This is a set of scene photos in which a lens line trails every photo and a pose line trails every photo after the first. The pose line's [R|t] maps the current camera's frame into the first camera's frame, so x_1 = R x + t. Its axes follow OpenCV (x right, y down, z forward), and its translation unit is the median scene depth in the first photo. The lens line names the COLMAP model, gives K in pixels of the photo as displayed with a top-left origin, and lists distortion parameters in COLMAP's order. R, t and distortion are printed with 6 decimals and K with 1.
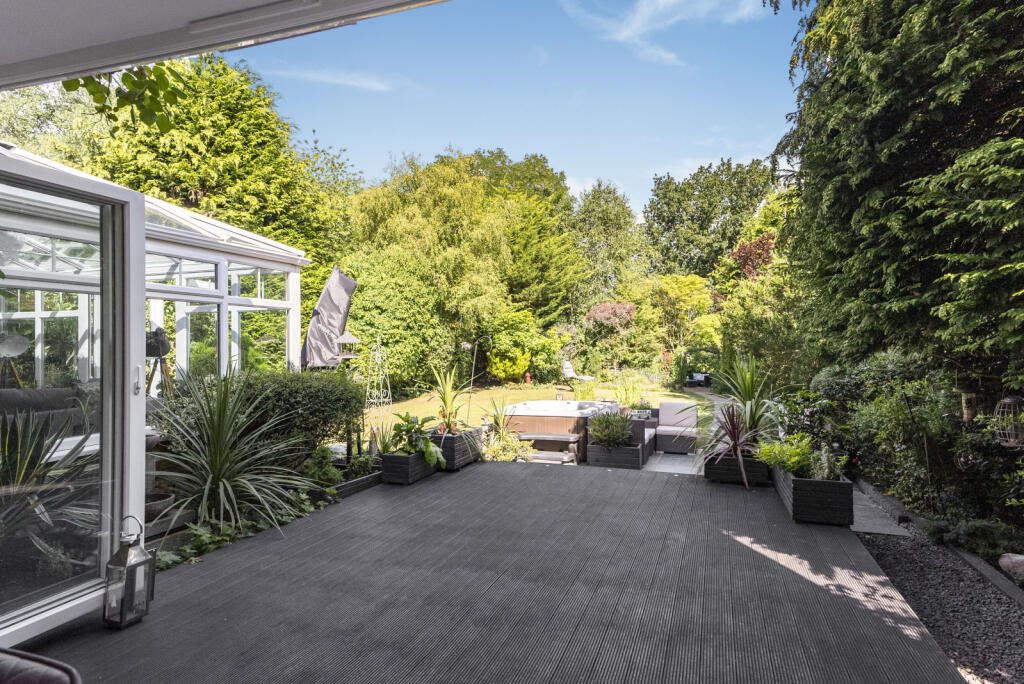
lens RADIAL K [[572.1, 0, 512.0], [0, 572.1, 342.0], [0, 0, 1]] dist [0.027454, 0.000885]
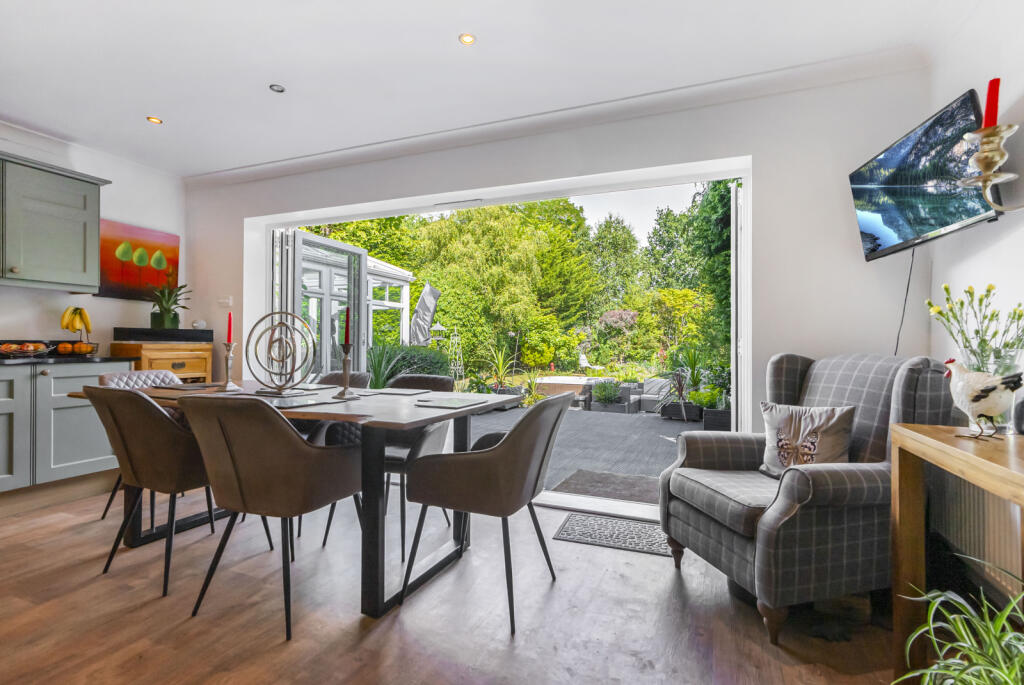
lens RADIAL K [[482.7, 0, 514.2], [0, 482.7, 336.2], [0, 0, 1]] dist [0.000766, 0.000312]
pose [[0.998533, 0.015172, -0.051981, -0.002216], [-0.015893, 0.999783, -0.013478, 0.011184], [0.051765, 0.014284, 0.998557, -0.109220]]
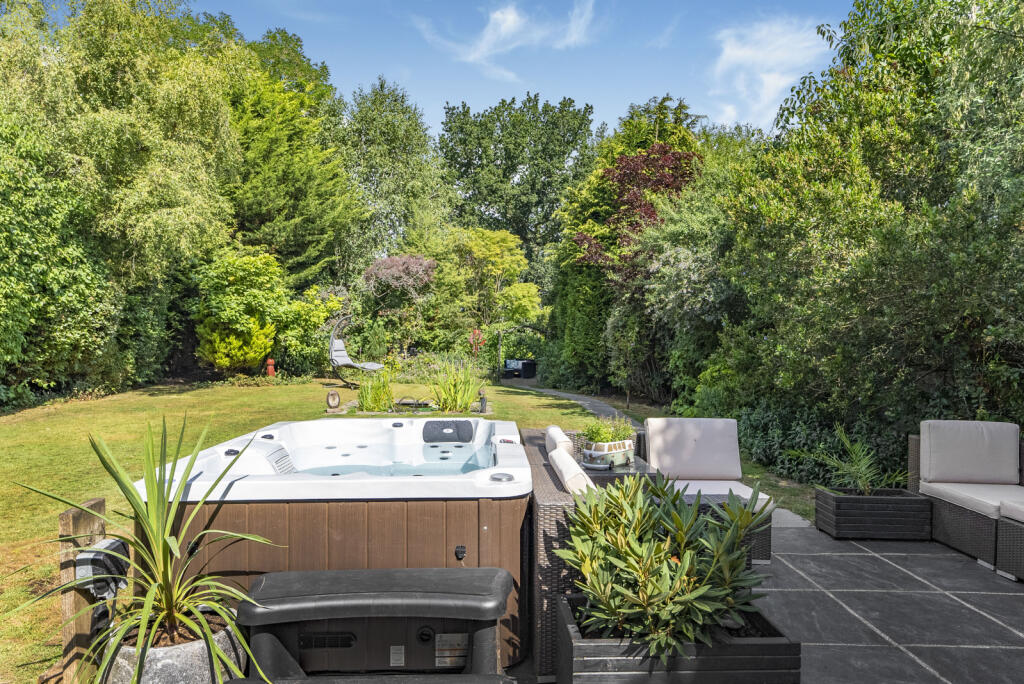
lens RADIAL K [[654.2, 0, 512.0], [0, 654.2, 342.0], [0, 0, 1]] dist [0.000078, 0.002527]
pose [[0.926788, 0.003206, 0.375571, 0.005528], [-0.010726, 0.999782, 0.017932, 0.025181], [-0.375431, -0.020648, 0.926620, 0.317751]]
